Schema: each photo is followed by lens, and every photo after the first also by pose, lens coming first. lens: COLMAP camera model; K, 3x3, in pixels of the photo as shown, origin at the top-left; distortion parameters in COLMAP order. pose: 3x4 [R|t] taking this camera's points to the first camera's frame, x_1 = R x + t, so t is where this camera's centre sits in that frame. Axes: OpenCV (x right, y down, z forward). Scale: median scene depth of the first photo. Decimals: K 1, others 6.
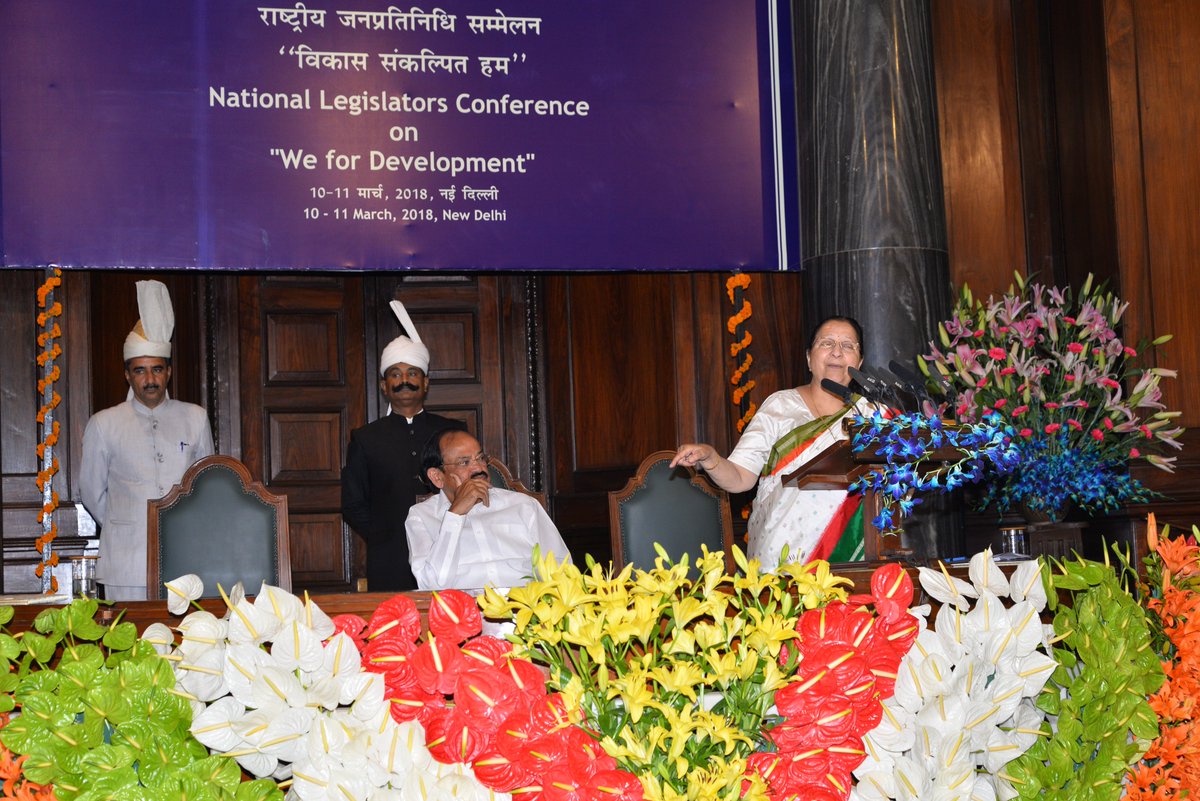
lens RADIAL K [[1957.7, 0, 601.3], [0, 1957.7, 384.5], [0, 0, 1]] dist [0.000808, 0.077282]
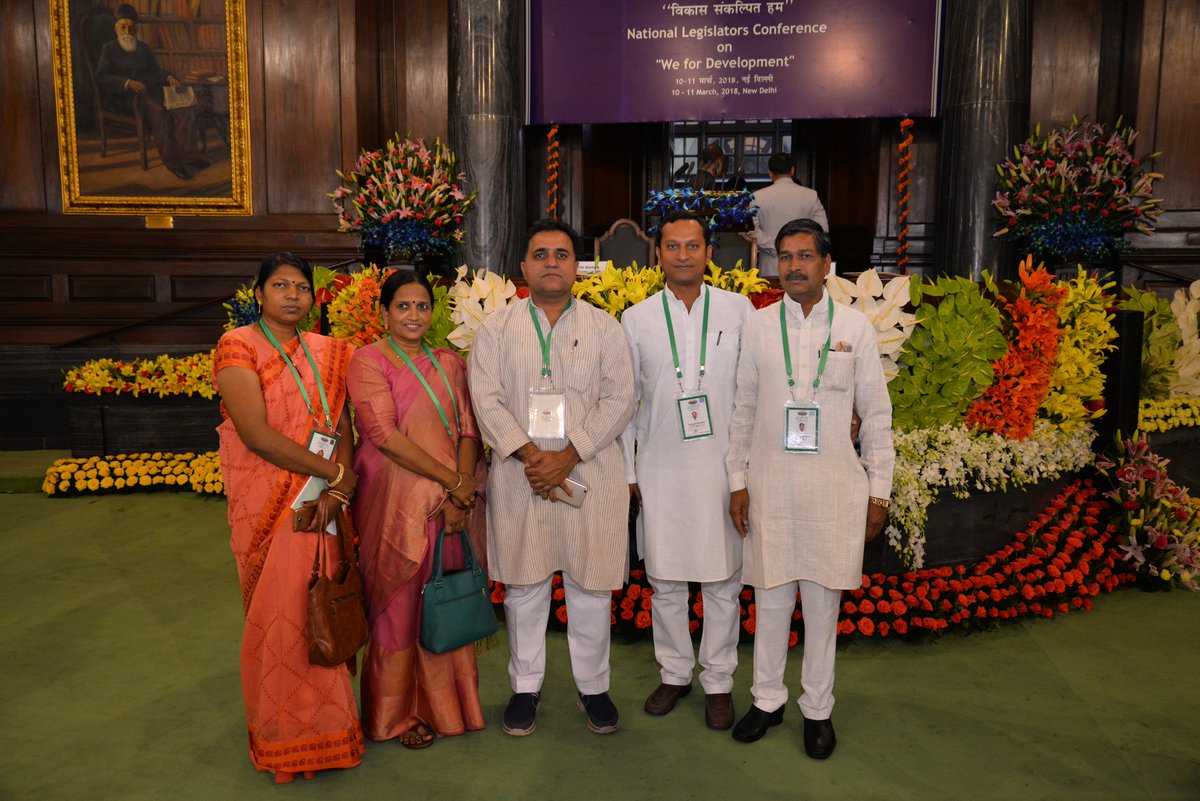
lens RADIAL K [[882.0, 0, 601.7], [0, 882.0, 407.0], [0, 0, 1]] dist [-0.046972, 0.008170]
pose [[0.909273, 0.100736, -0.403824, 0.173678], [-0.002097, 0.971363, 0.237589, 0.011499], [0.416194, -0.215187, 0.883446, 0.110569]]
